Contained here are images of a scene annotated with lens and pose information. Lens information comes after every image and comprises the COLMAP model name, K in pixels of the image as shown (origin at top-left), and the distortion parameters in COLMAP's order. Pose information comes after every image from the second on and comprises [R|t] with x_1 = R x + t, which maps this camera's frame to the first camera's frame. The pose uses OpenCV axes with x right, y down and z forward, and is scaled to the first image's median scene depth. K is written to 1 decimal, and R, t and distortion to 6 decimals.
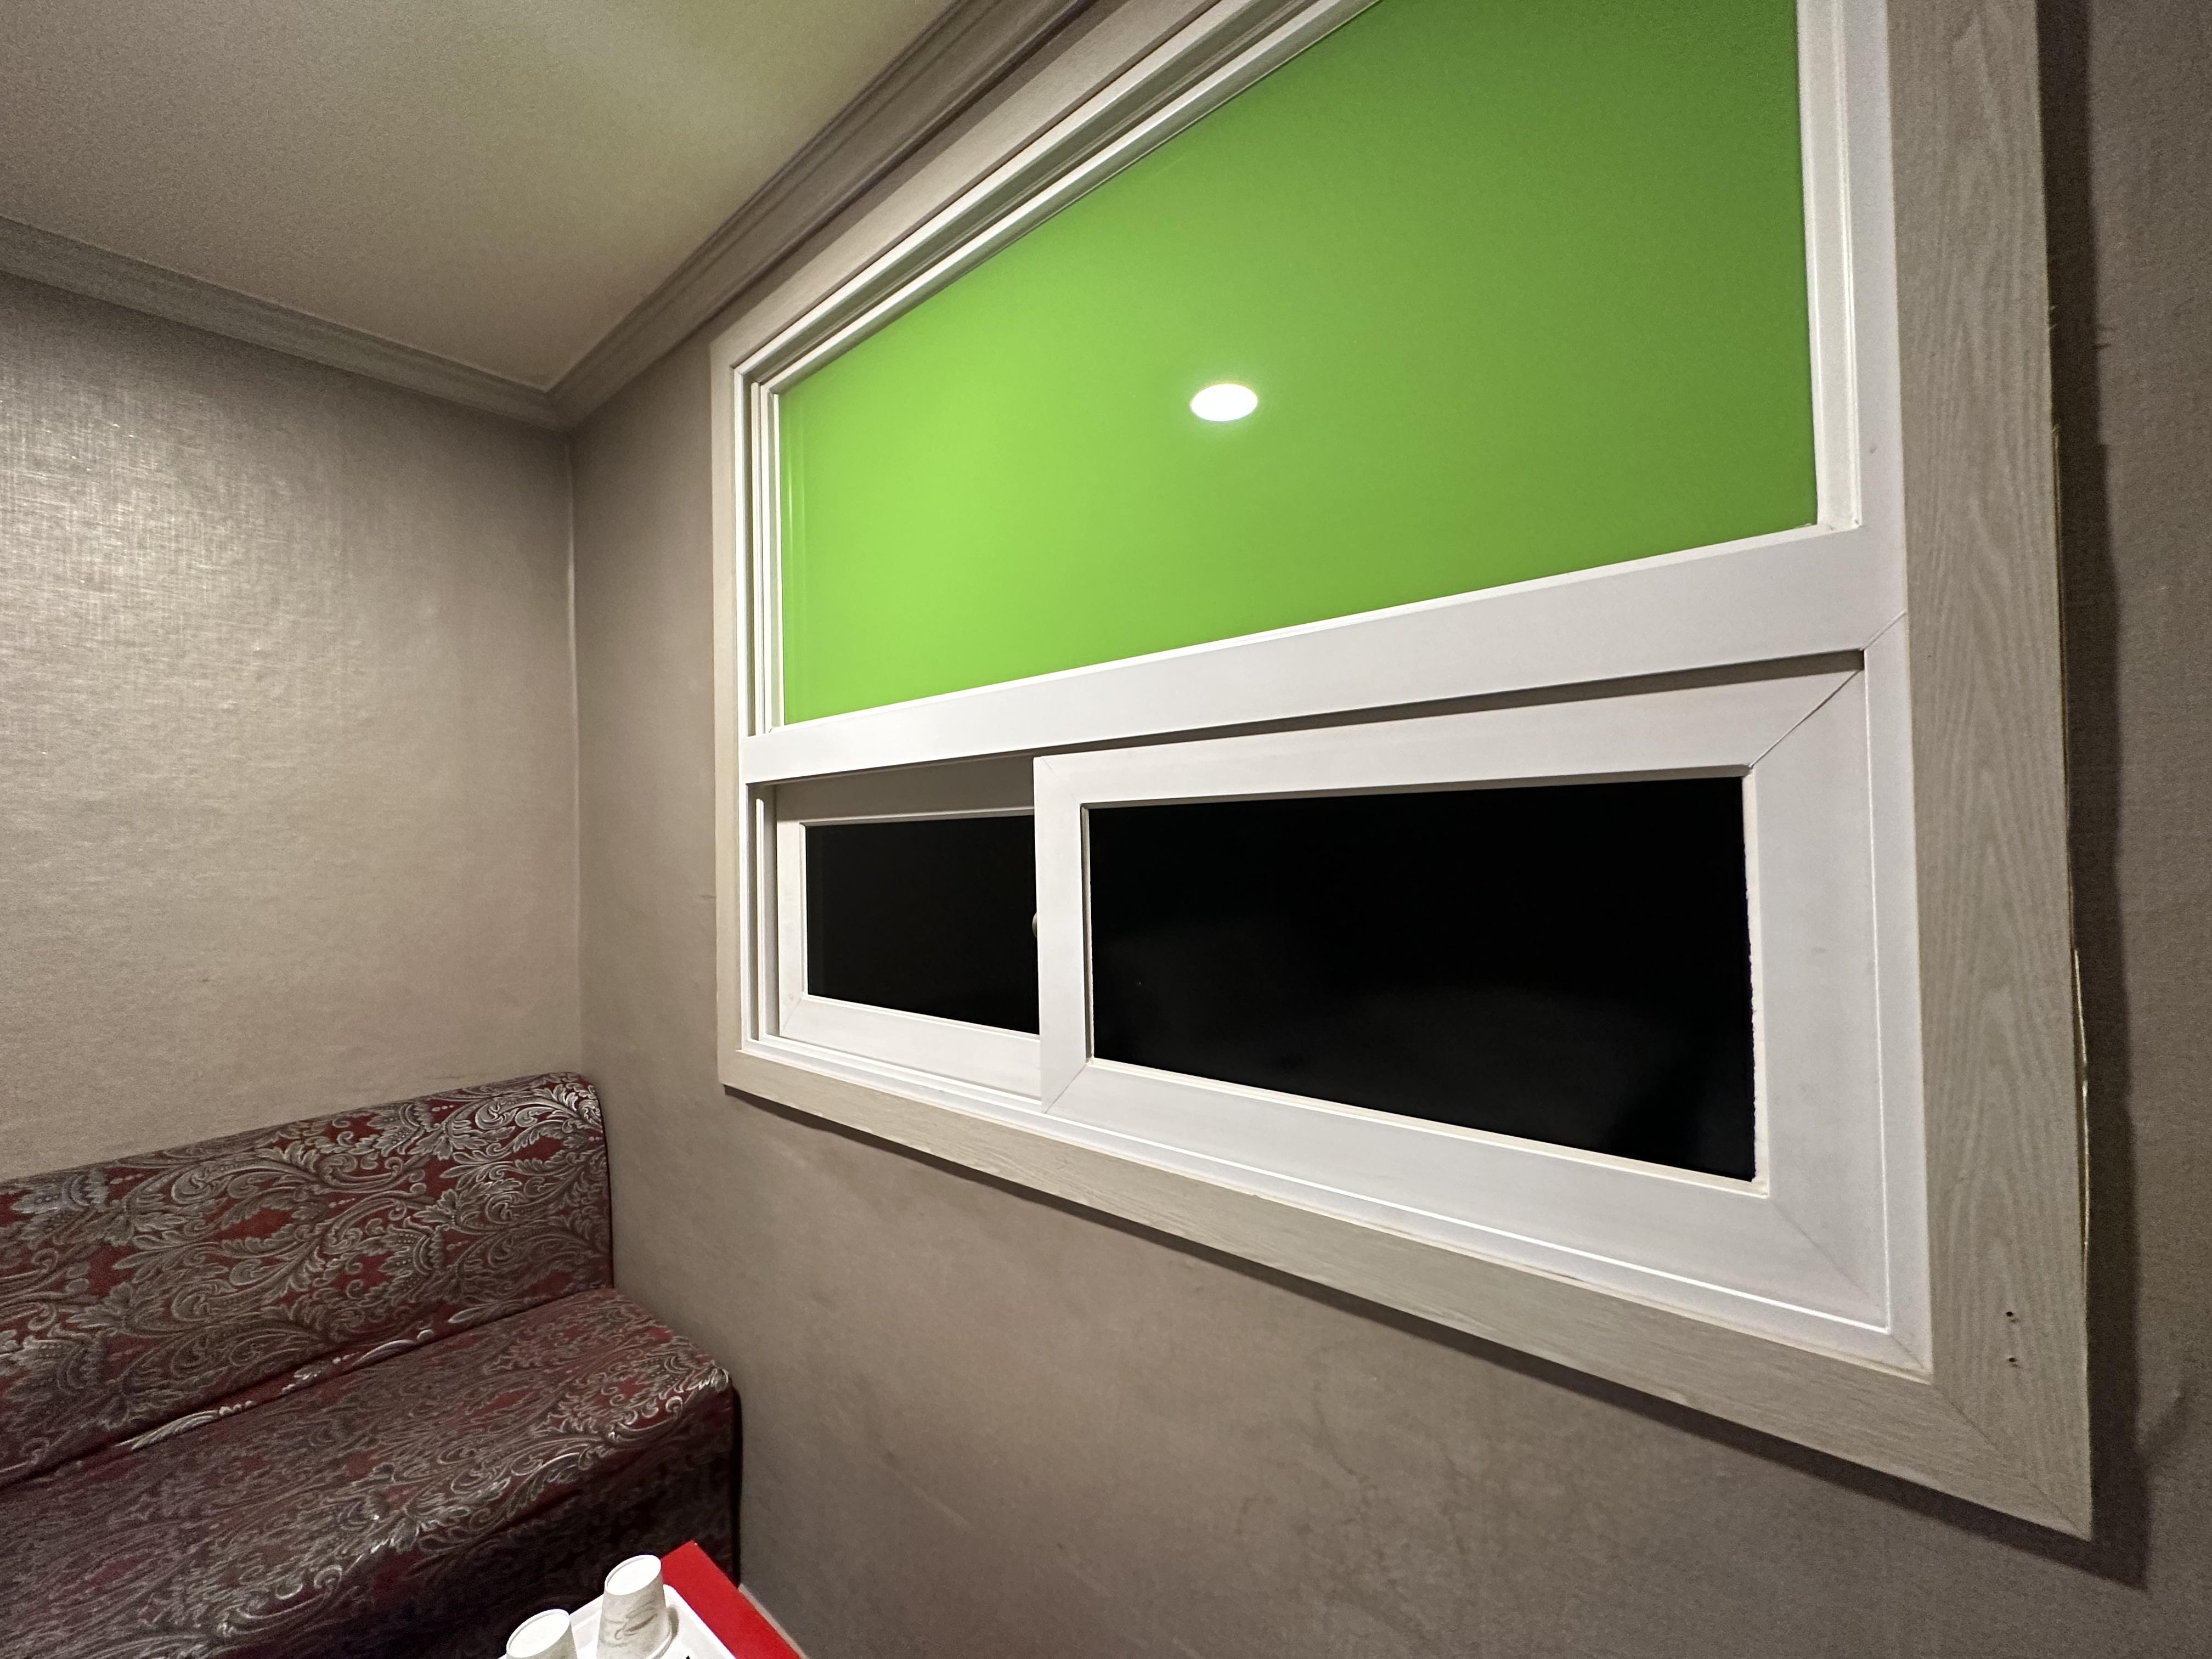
lens RADIAL K [[879.8, 0, 1106.0], [0, 879.8, 829.5], [0, 0, 1]] dist [-0.013787, 0.002883]
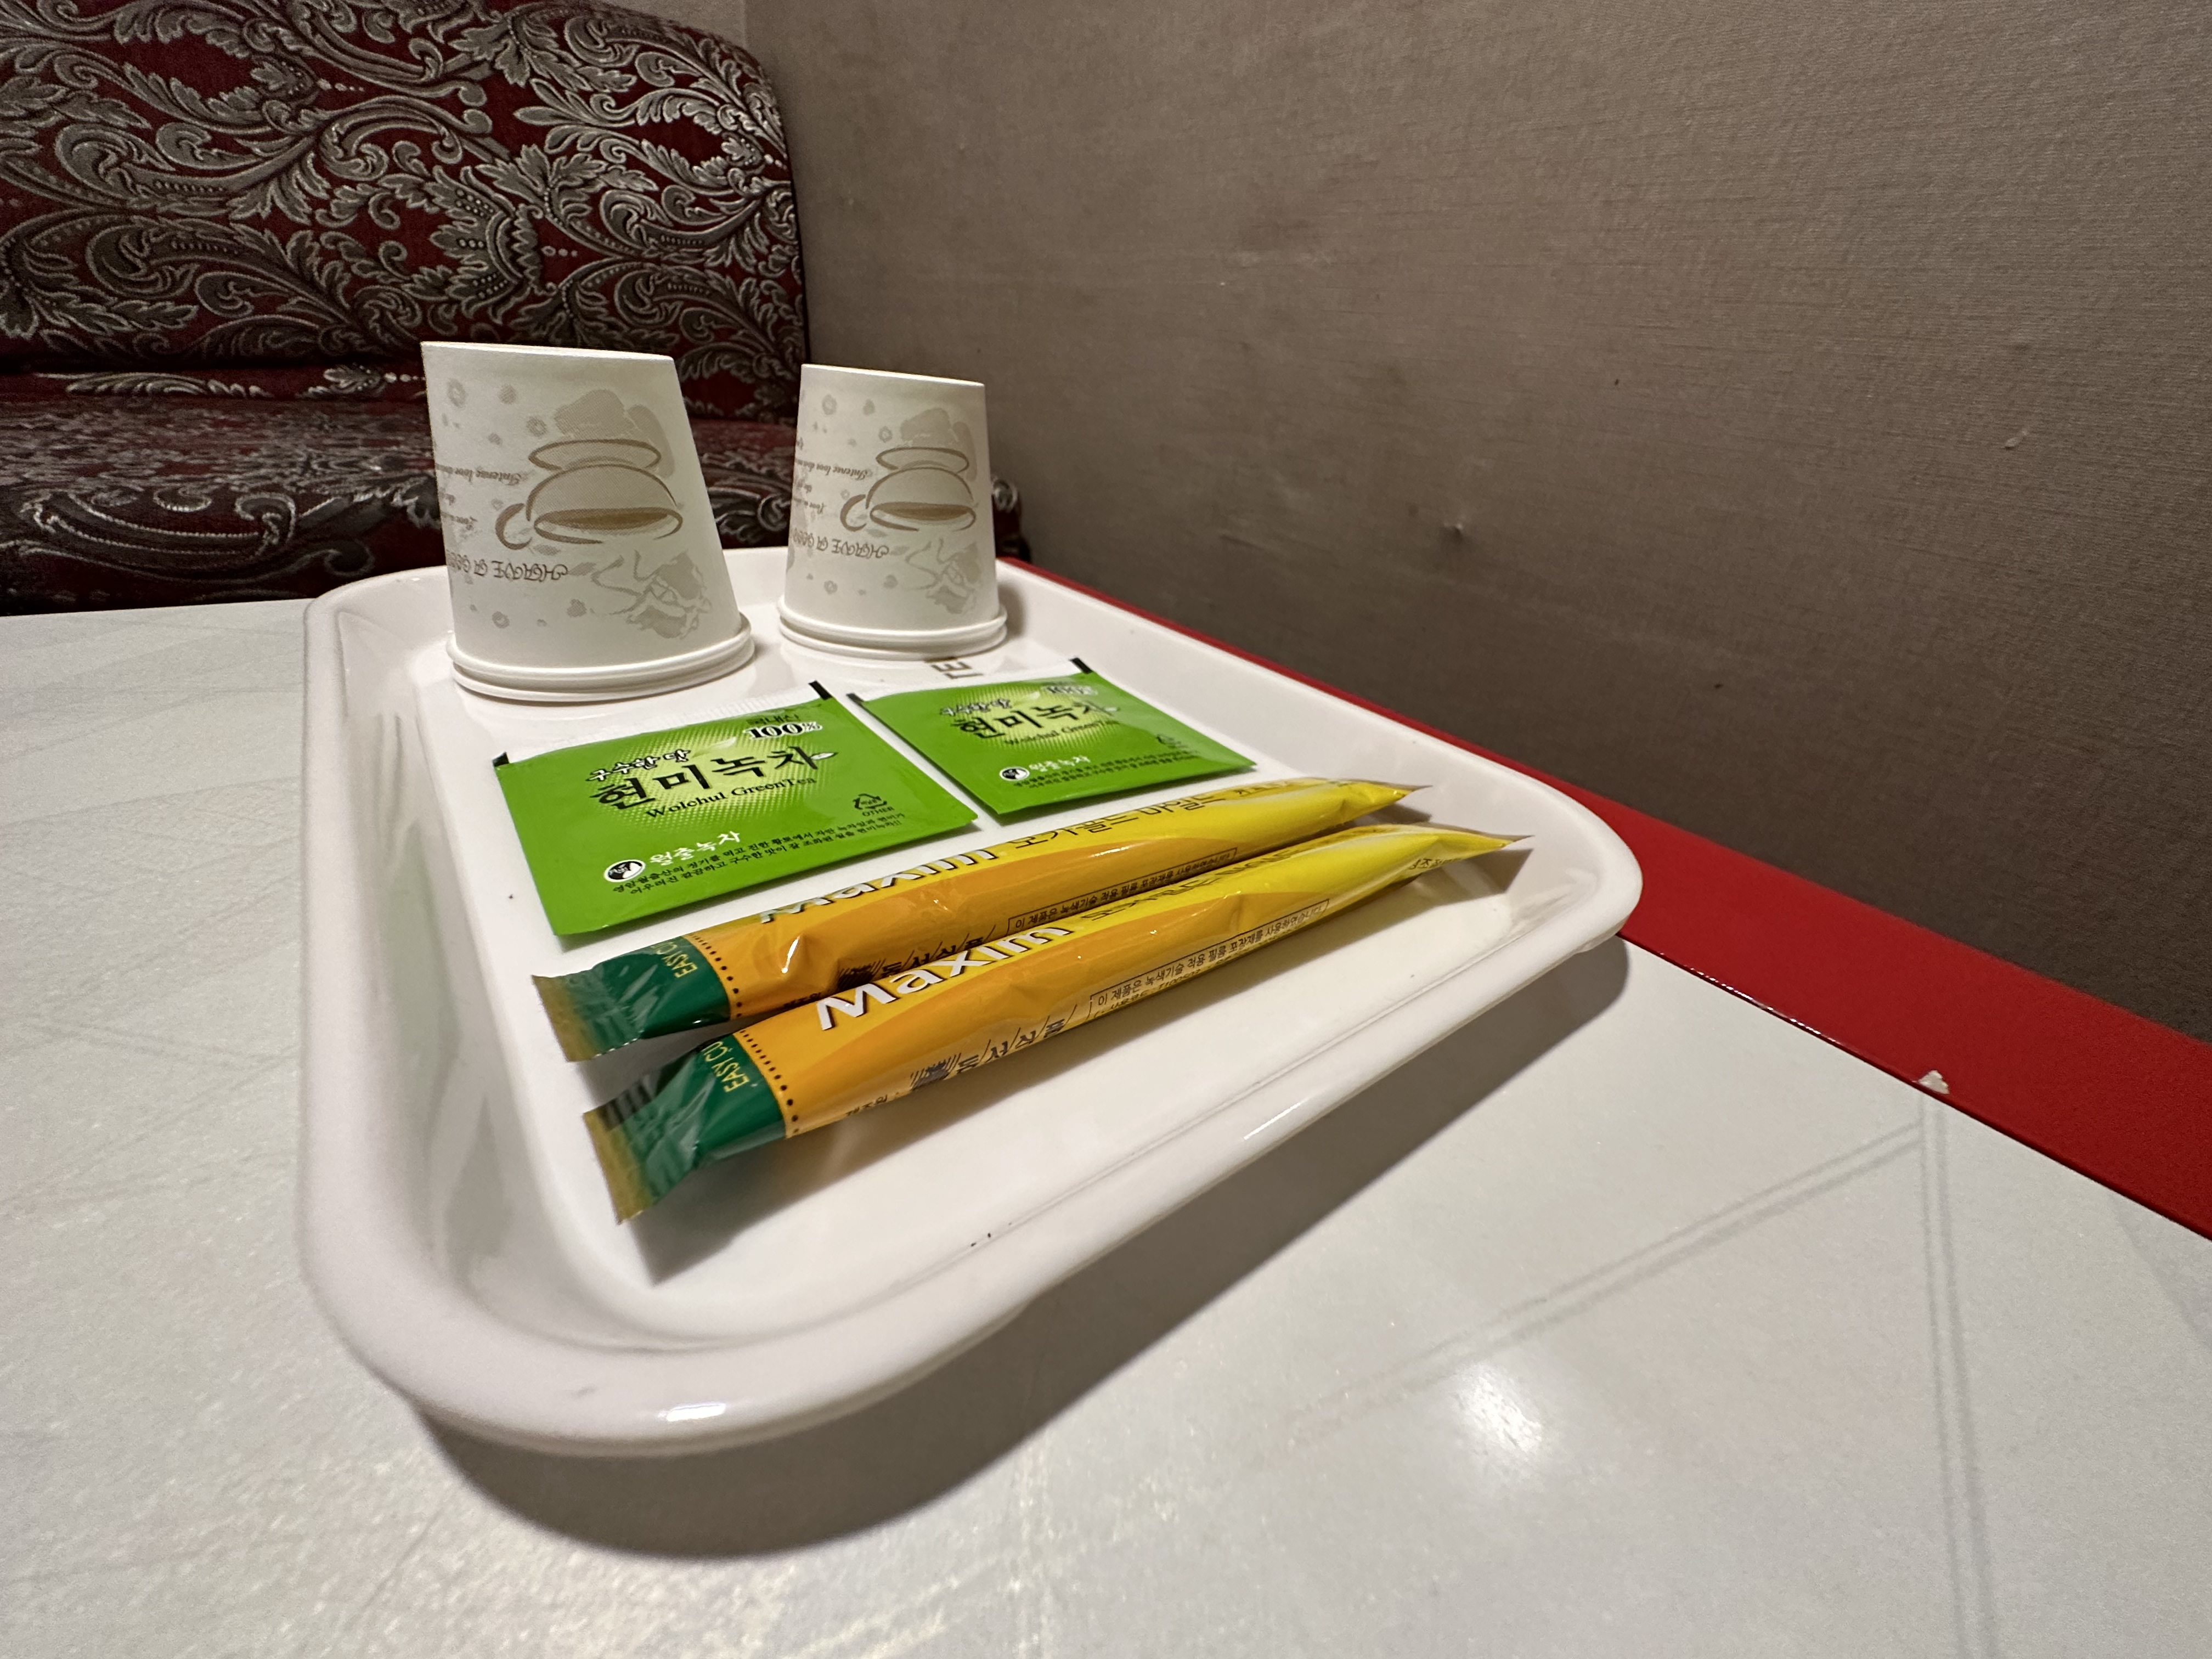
lens RADIAL K [[880.5, 0, 1106.0], [0, 880.5, 829.5], [0, 0, 1]] dist [-0.001348, -0.000418]
pose [[0.967733, 0.214476, -0.132259, -0.234326], [-0.122350, 0.858818, 0.497456, 0.474128], [0.220278, -0.465223, 0.857348, 0.402563]]
